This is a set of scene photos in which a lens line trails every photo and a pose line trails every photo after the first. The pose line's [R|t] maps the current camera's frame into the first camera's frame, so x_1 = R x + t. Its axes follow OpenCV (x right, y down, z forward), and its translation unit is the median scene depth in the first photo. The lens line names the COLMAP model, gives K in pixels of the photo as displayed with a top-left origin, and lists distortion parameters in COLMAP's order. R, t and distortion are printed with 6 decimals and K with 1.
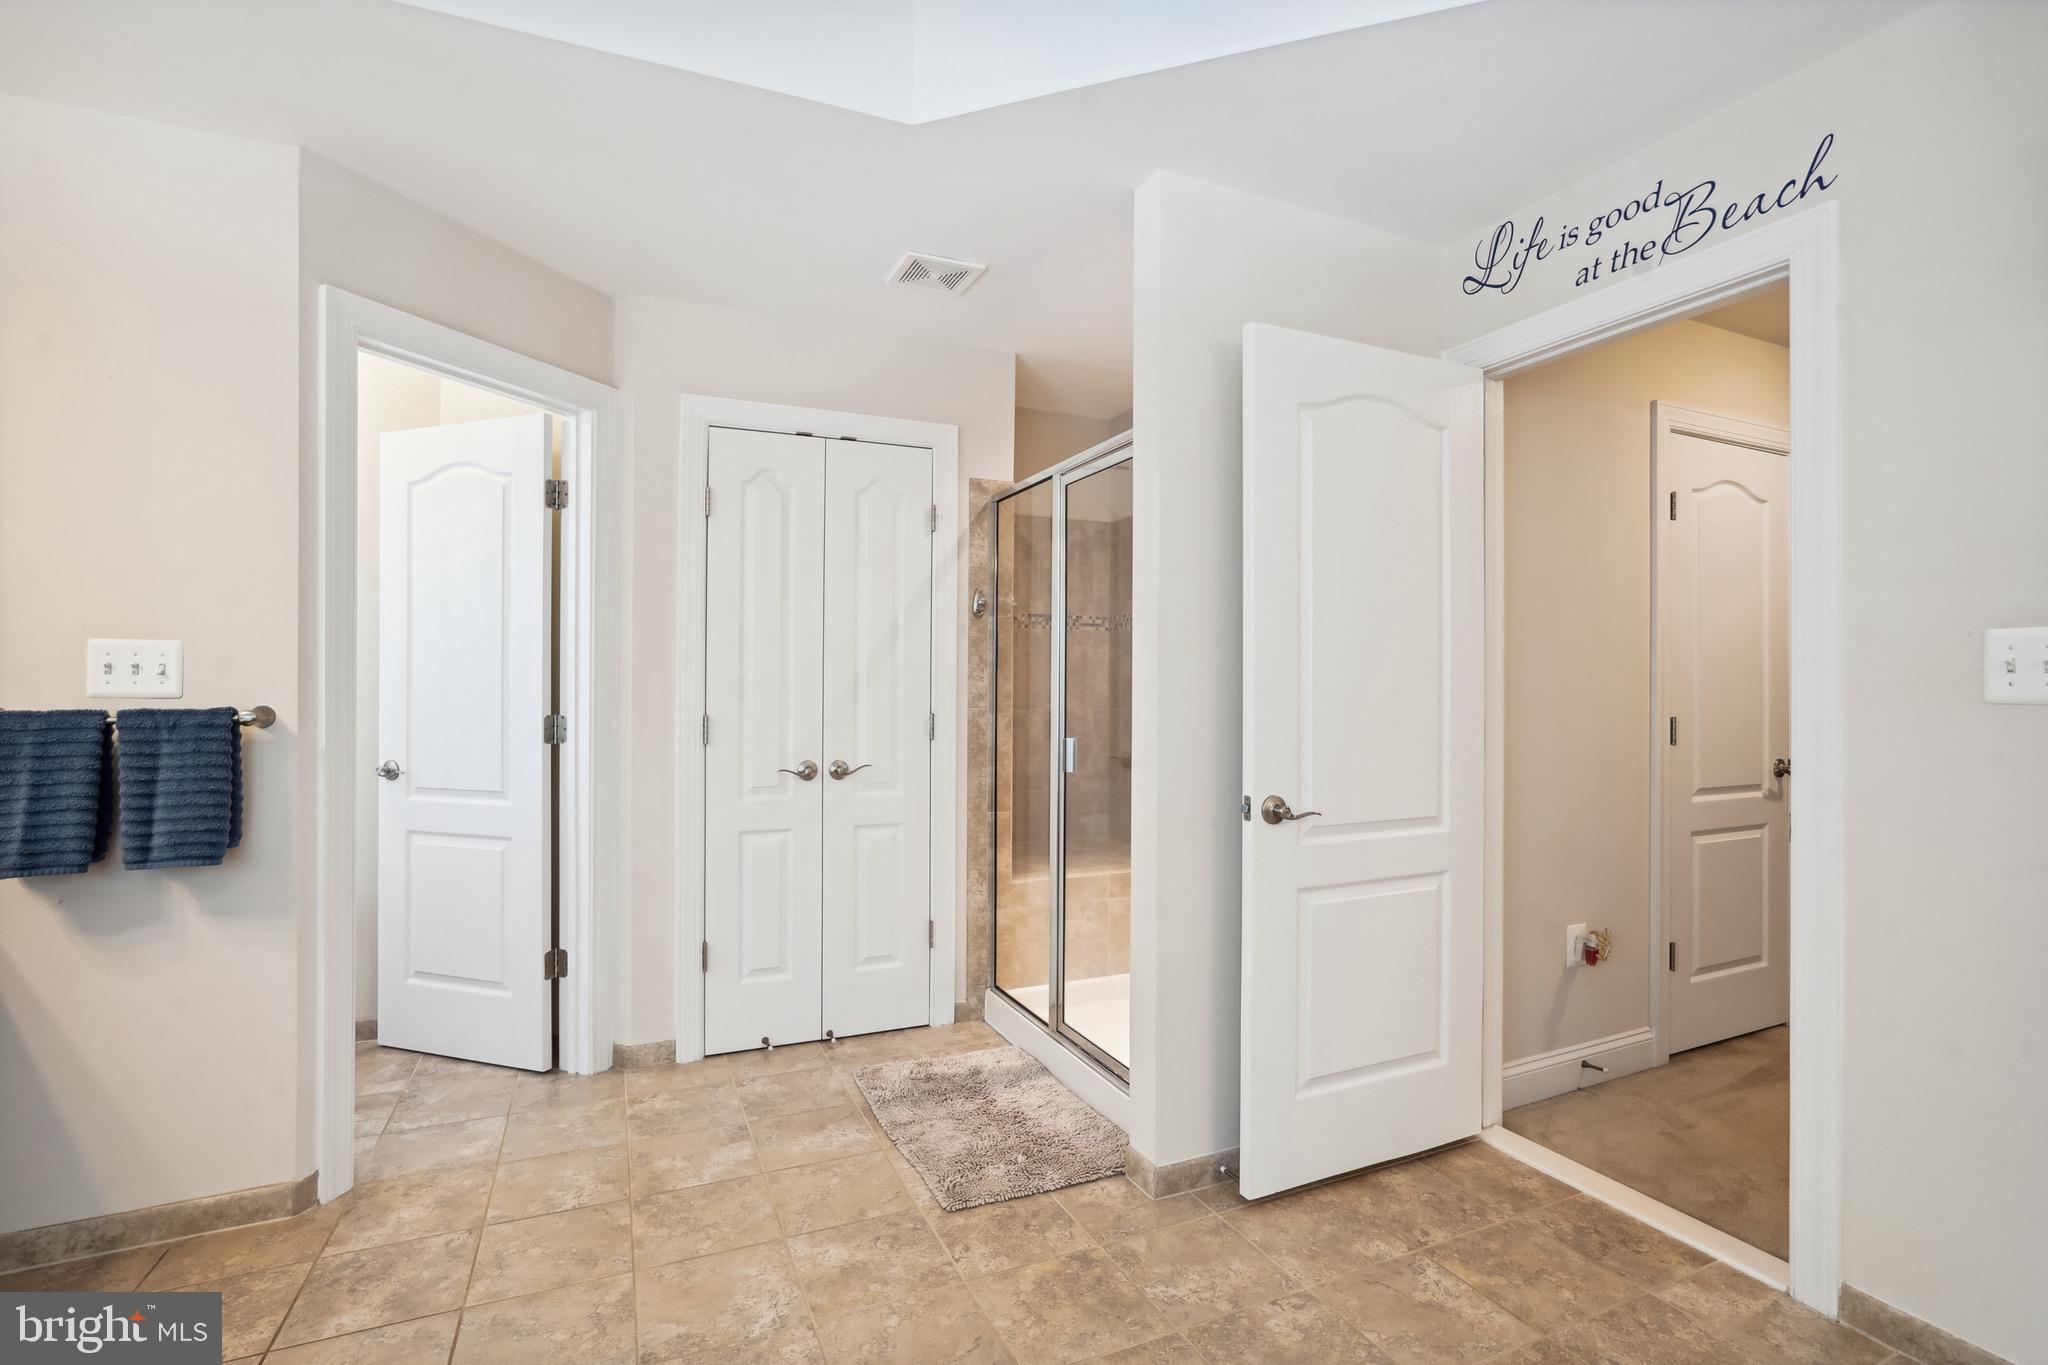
lens RADIAL K [[956.7, 0, 1027.5], [0, 956.7, 669.1], [0, 0, 1]] dist [-0.047926, 0.020453]
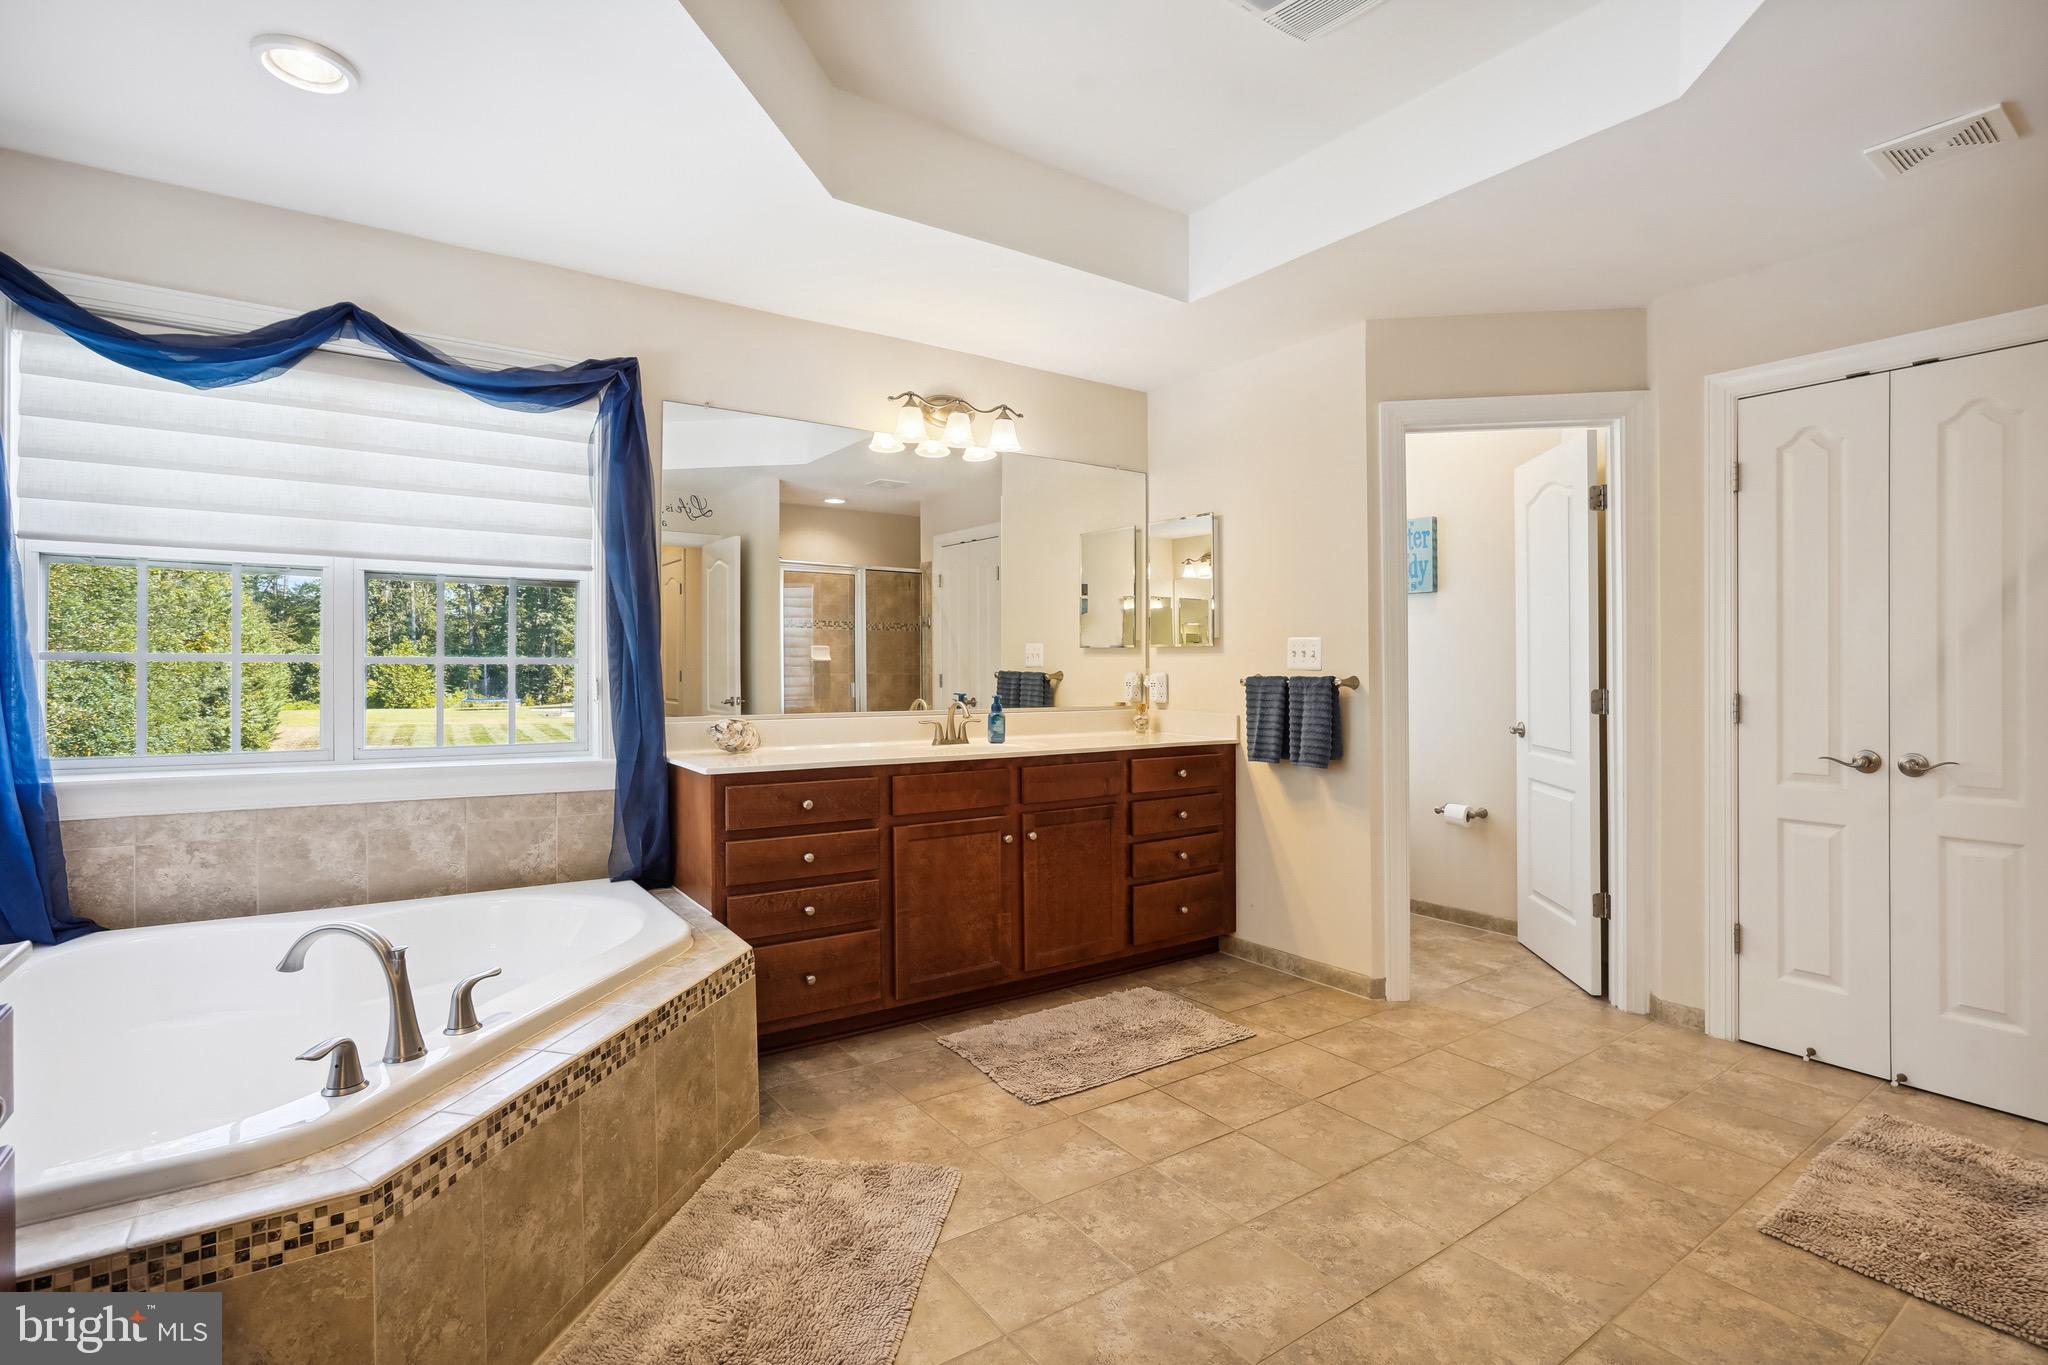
lens RADIAL K [[975.7, 0, 1033.6], [0, 975.7, 656.1], [0, 0, 1]] dist [-0.012953, 0.000647]
pose [[0.194595, -0.005373, -0.980869, 0.569289], [0.014529, 0.999891, -0.002595, 0.001248], [0.980776, -0.013746, 0.194652, 0.098065]]
